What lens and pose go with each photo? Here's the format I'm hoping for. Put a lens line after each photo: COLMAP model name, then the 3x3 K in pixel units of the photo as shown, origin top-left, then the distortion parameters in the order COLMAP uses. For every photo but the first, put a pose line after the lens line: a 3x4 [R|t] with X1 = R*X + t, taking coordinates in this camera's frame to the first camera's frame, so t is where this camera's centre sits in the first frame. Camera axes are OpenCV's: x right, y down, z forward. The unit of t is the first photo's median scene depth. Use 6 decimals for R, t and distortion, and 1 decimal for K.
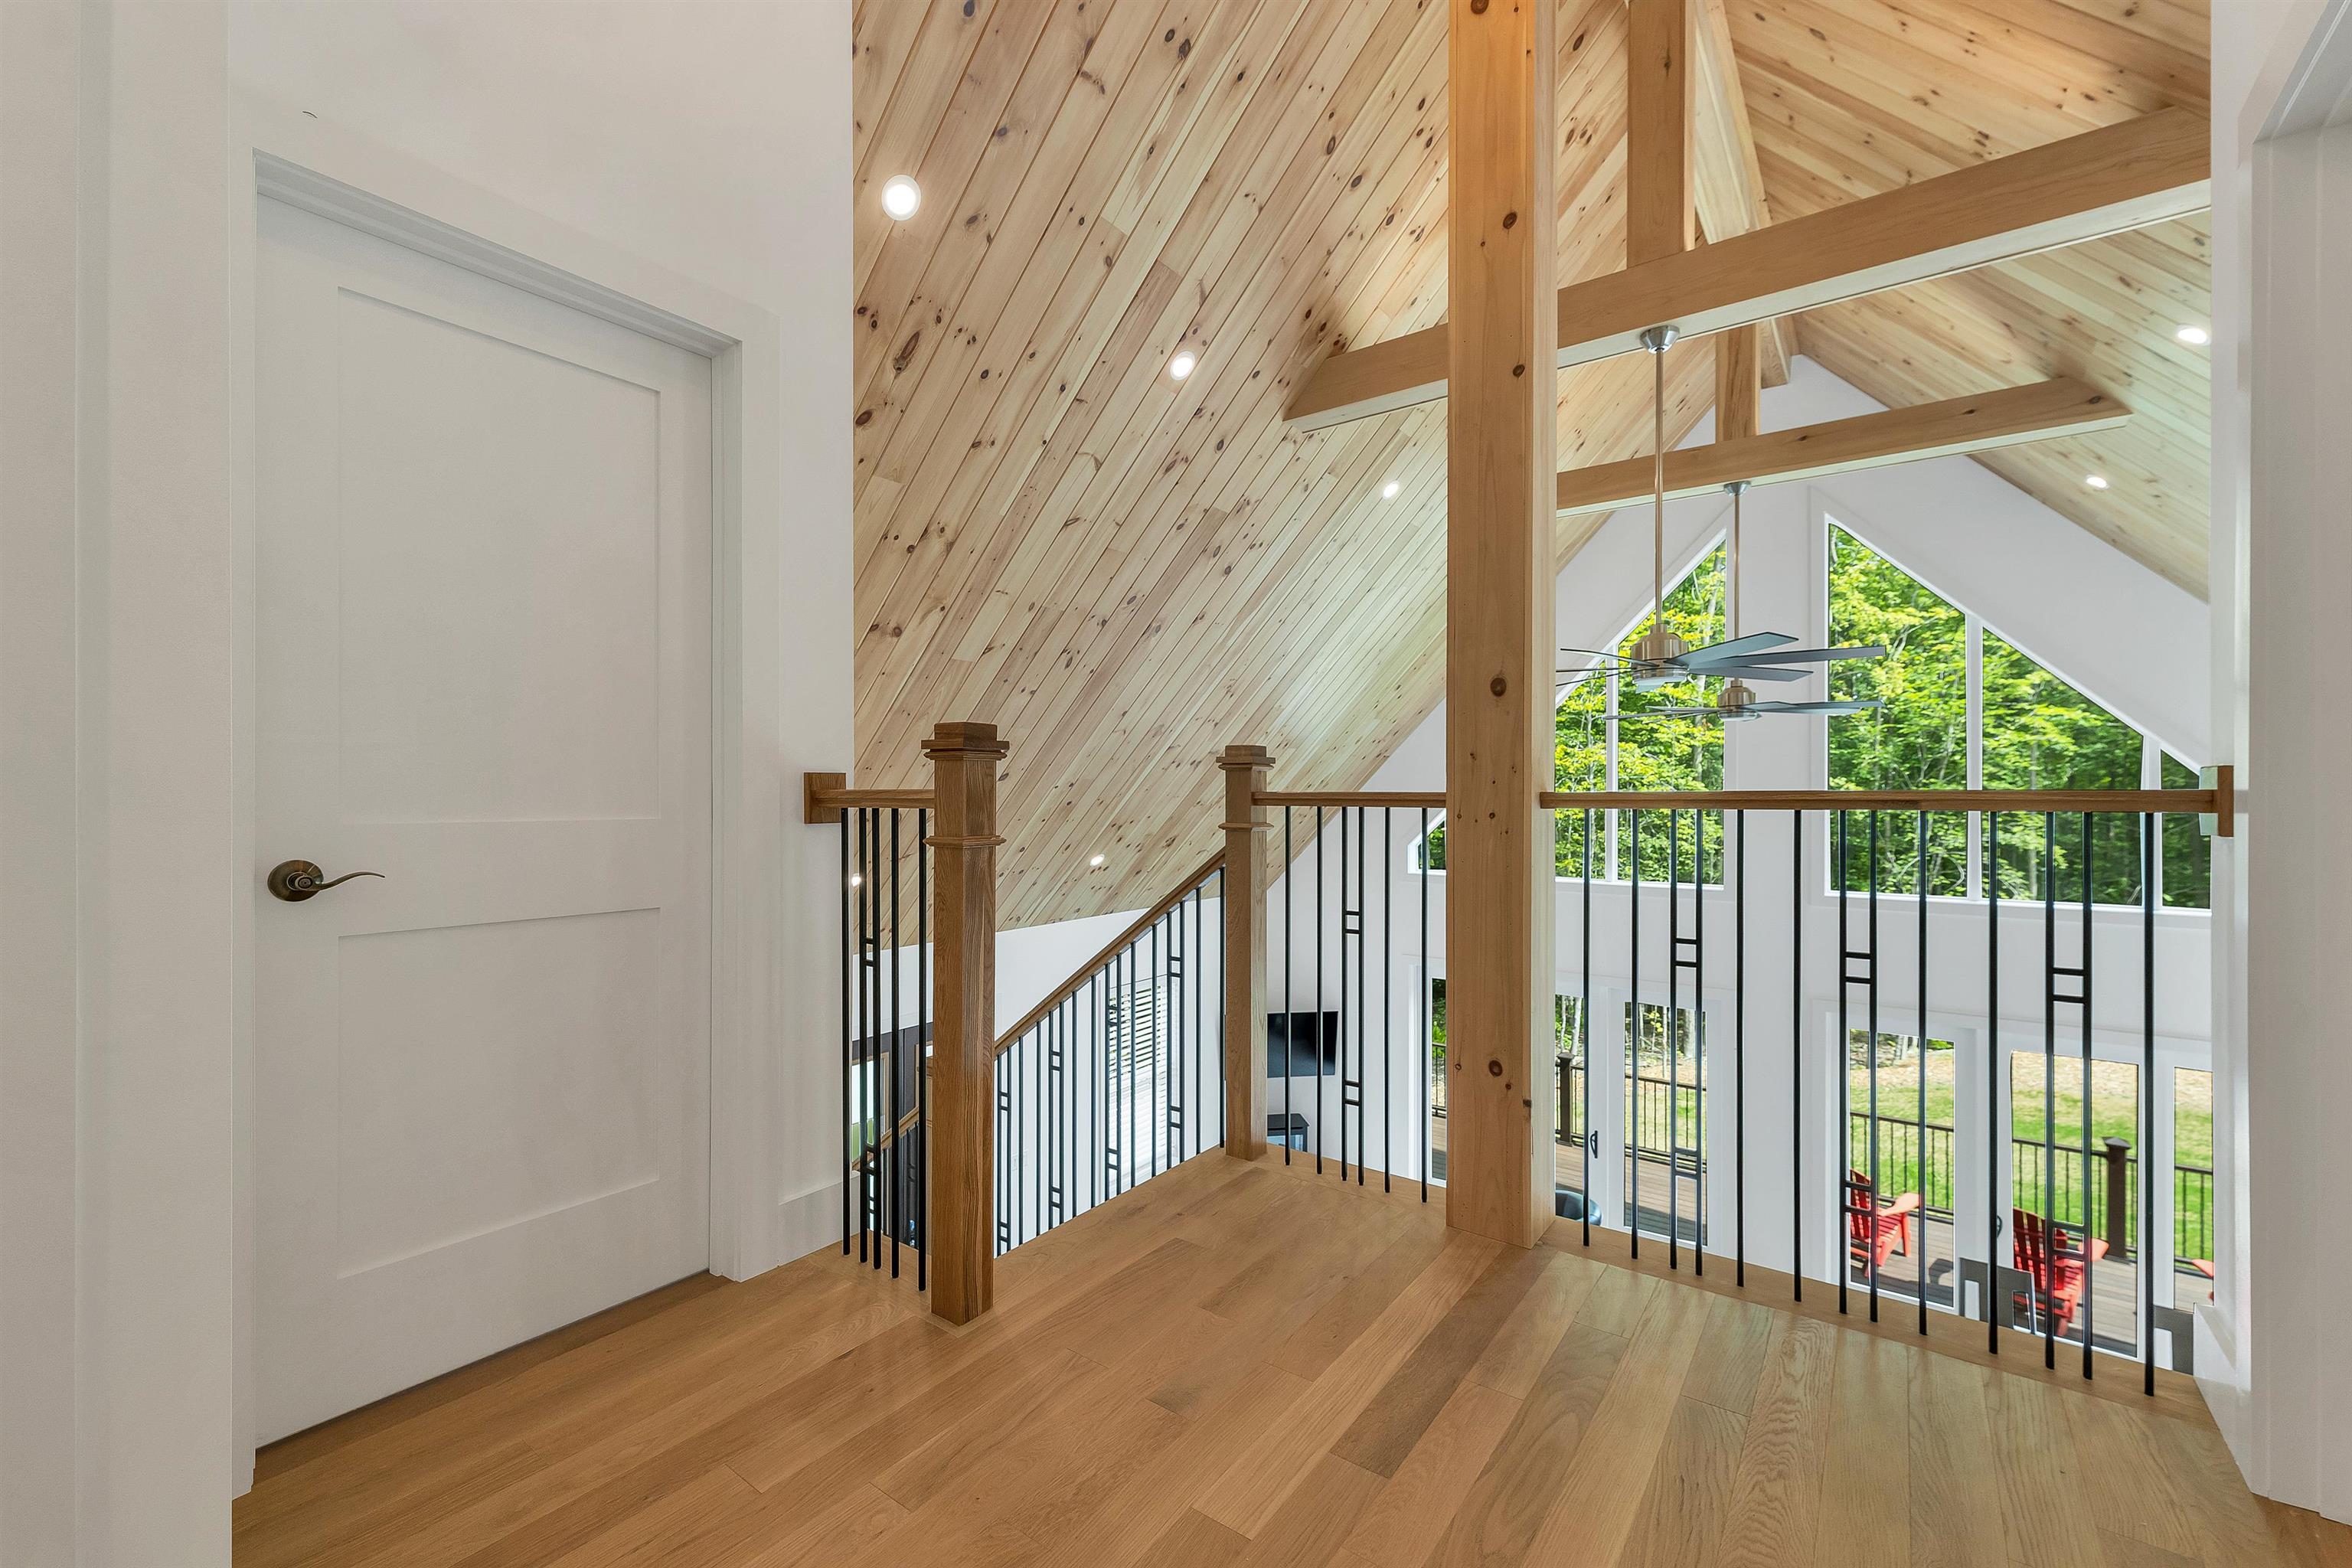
lens RADIAL K [[977.4, 0, 1126.0], [0, 977.4, 805.7], [0, 0, 1]] dist [-0.001360, 0.002895]
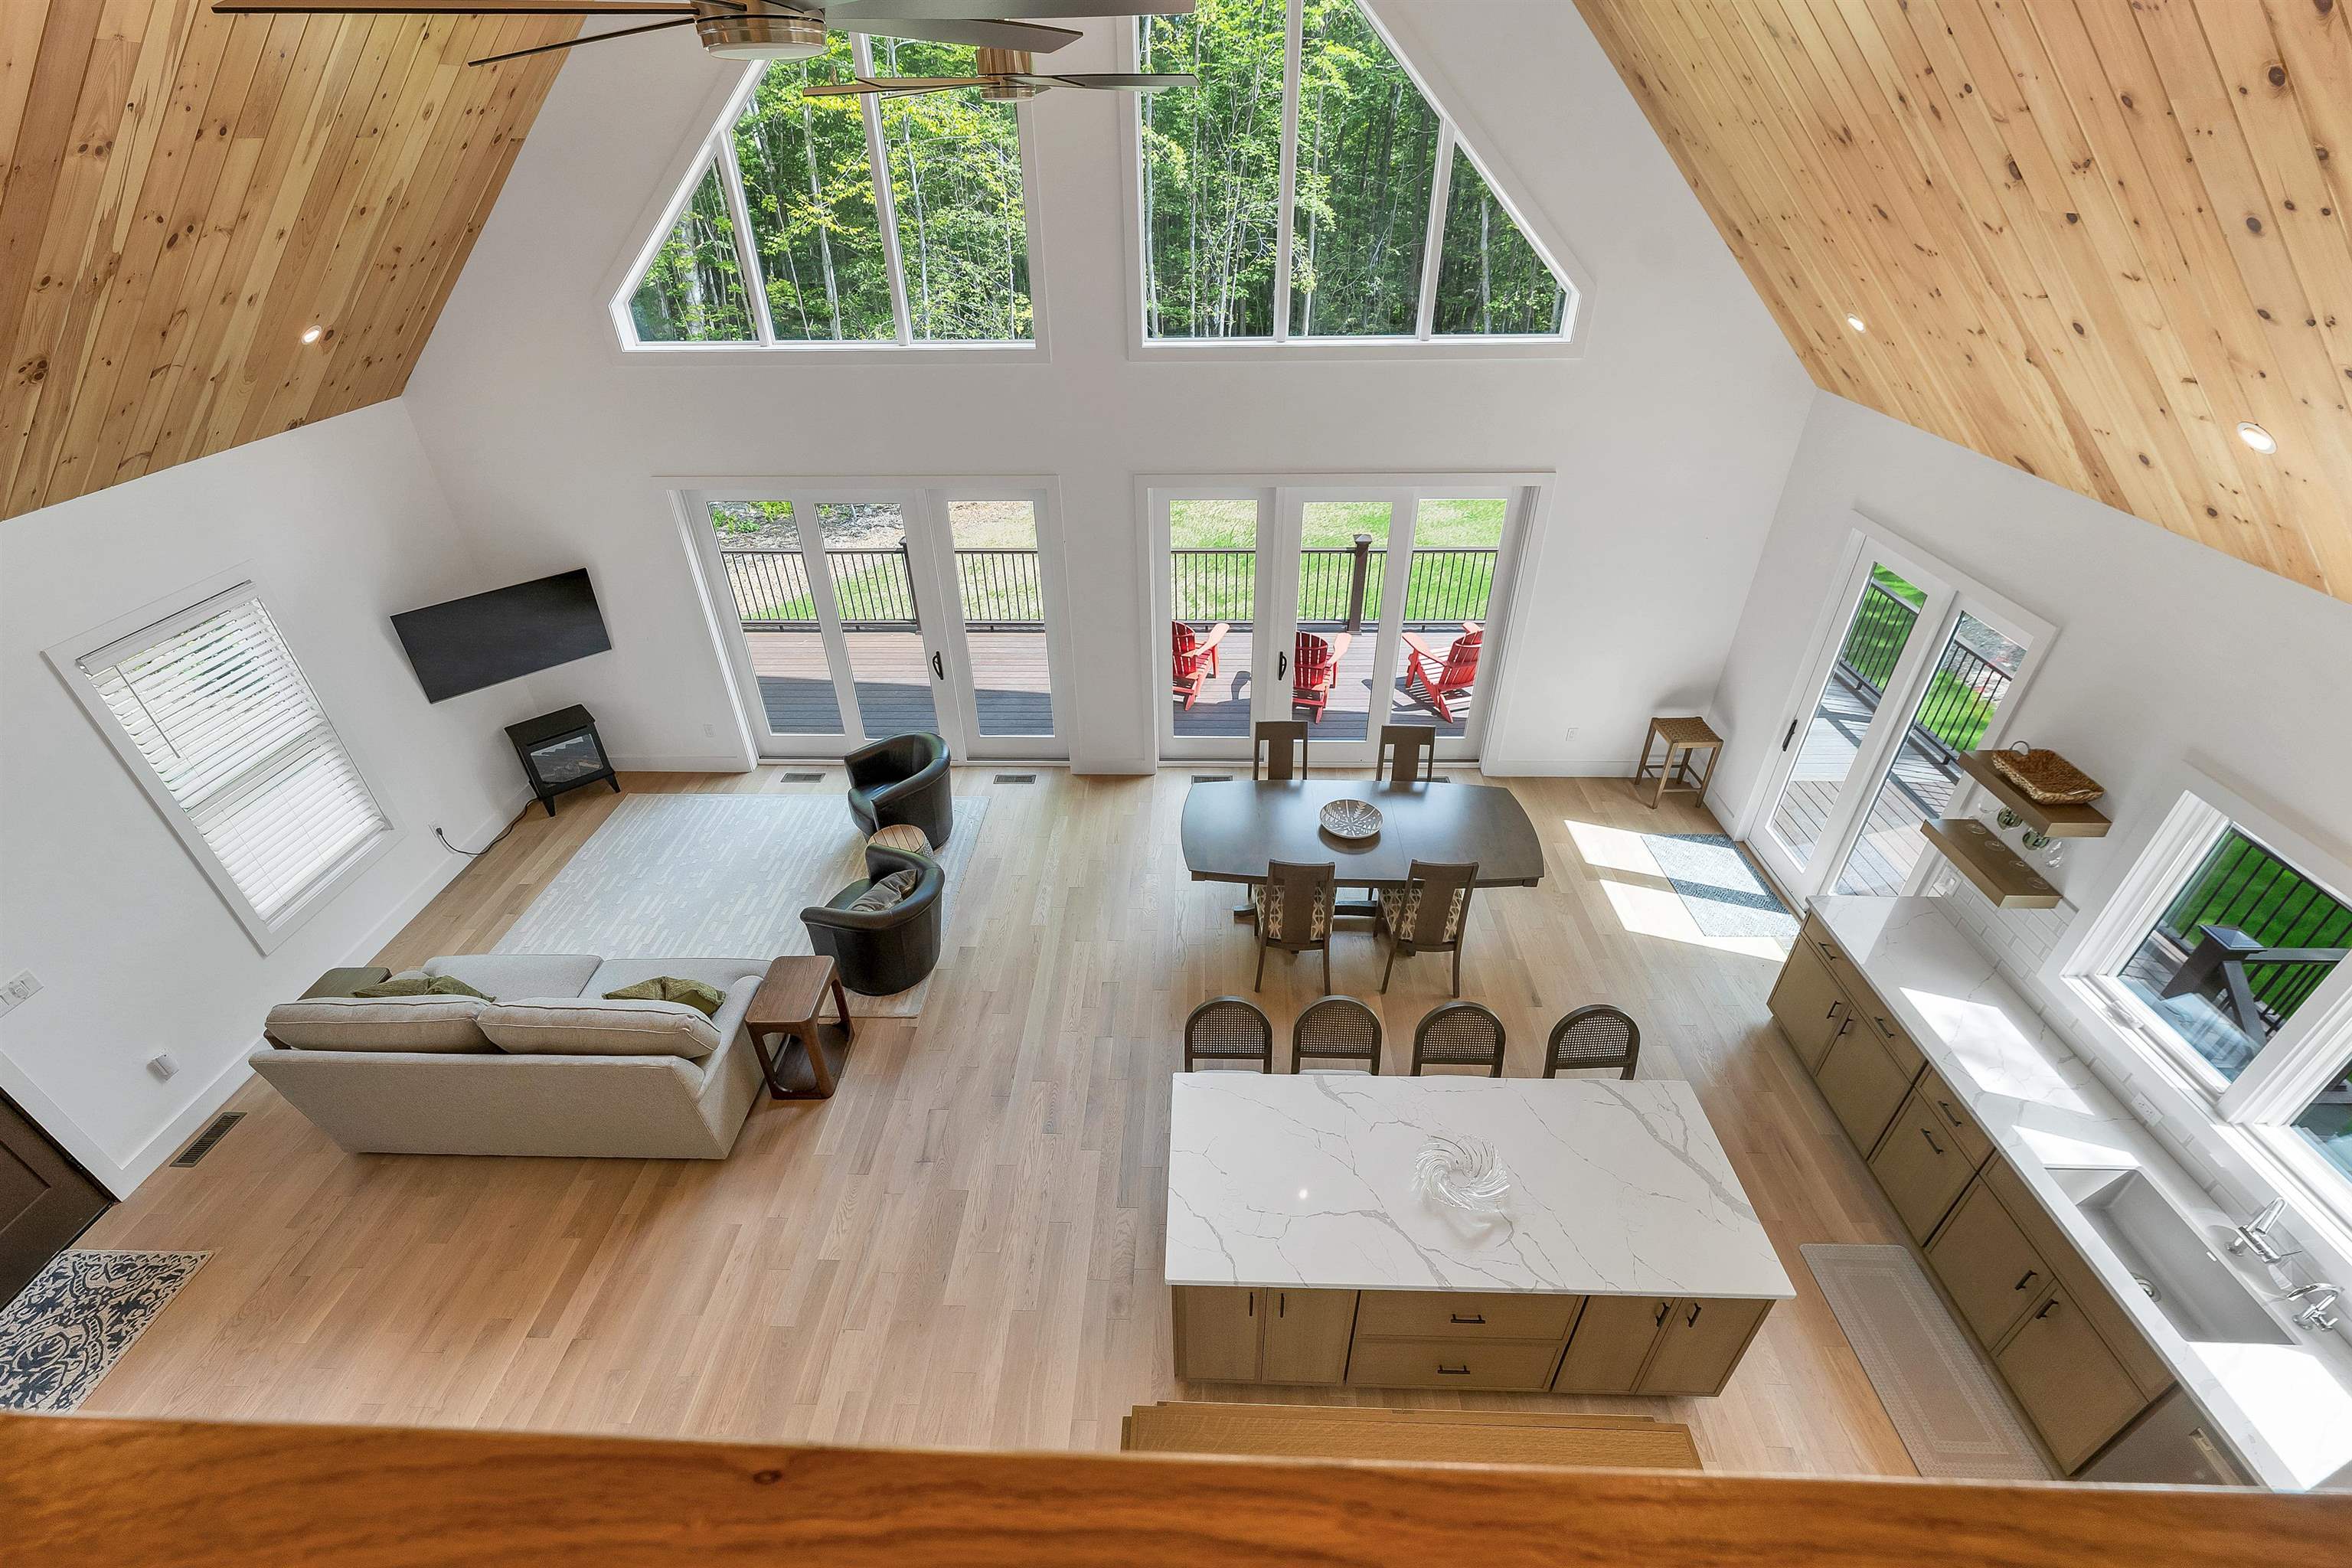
lens RADIAL K [[977.4, 0, 1171.0], [0, 977.4, 787.5], [0, 0, 1]] dist [-0.001360, 0.002895]
pose [[0.807049, -0.339424, 0.483180, 0.179531], [0.018890, 0.832700, 0.553402, -0.051796], [-0.590182, -0.437495, 0.678442, 0.223257]]
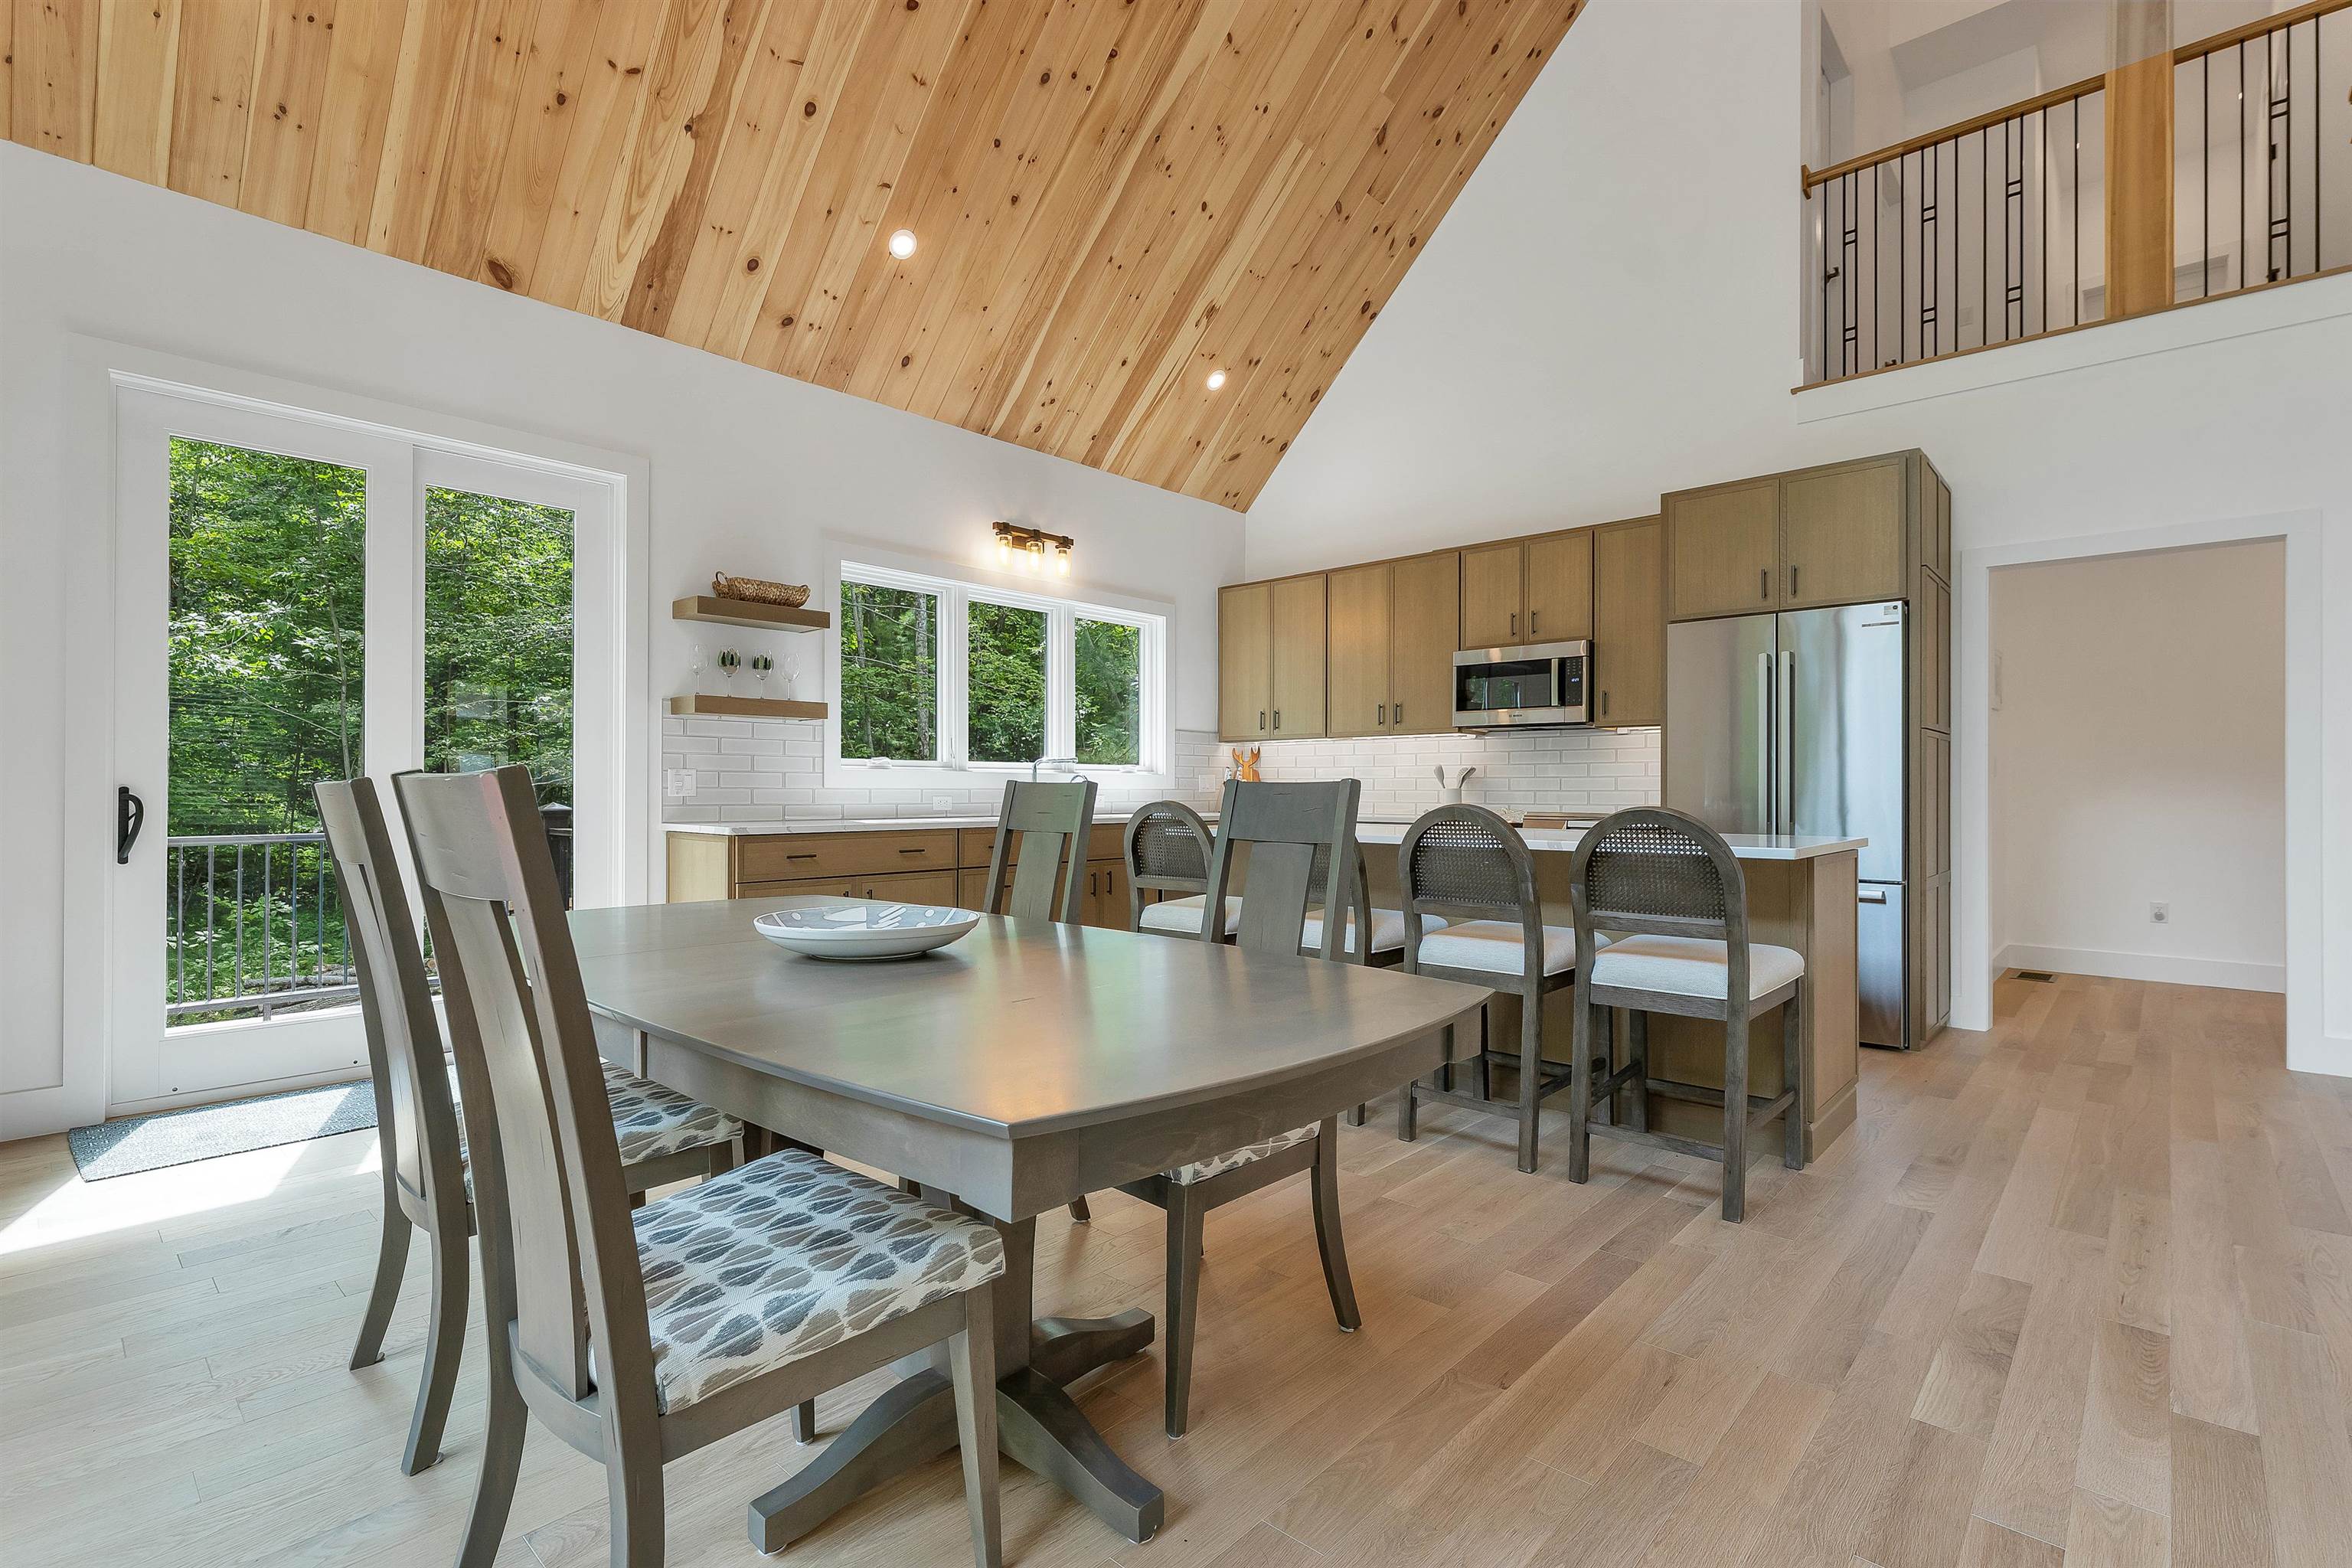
lens RADIAL K [[1082.3, 0, 1177.2], [0, 1082.3, 784.6], [0, 0, 1]] dist [0.005466, 0.000666]
pose [[-0.997008, -0.001482, 0.077281, 0.554821], [-0.001538, 0.999999, -0.000661, 0.353780], [-0.077280, -0.000778, -0.997009, 0.879003]]
